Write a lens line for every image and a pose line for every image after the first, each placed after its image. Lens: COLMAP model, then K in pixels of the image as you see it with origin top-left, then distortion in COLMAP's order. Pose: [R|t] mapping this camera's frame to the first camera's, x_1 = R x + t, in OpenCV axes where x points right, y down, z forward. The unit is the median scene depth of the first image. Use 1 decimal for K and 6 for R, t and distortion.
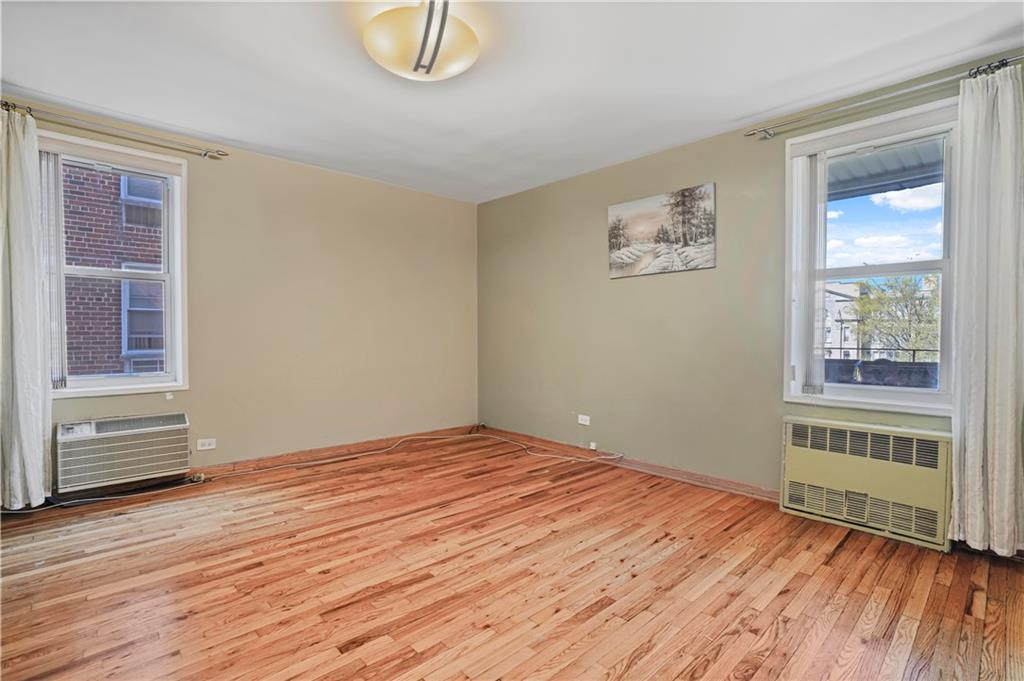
lens RADIAL K [[471.9, 0, 514.0], [0, 471.9, 343.4], [0, 0, 1]] dist [-0.016145, 0.004229]
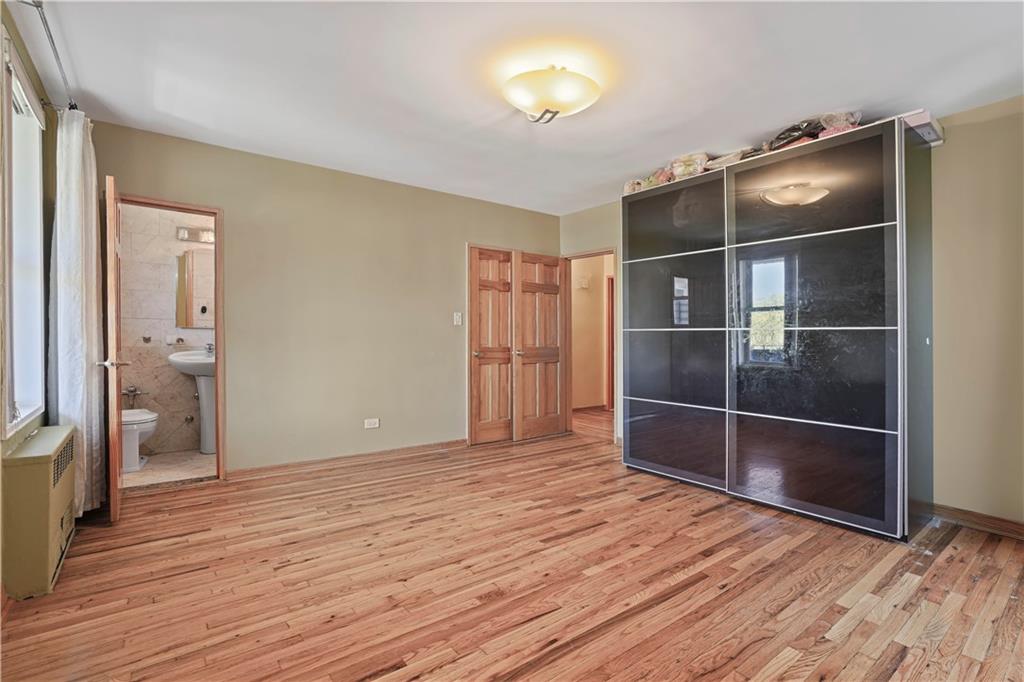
lens RADIAL K [[471.9, 0, 509.4], [0, 471.9, 332.1], [0, 0, 1]] dist [-0.016145, 0.004229]
pose [[-0.993450, -0.014437, 0.113349, -0.203187], [-0.013210, 0.999846, 0.011569, -0.044265], [-0.113499, 0.009996, -0.993488, 2.001856]]
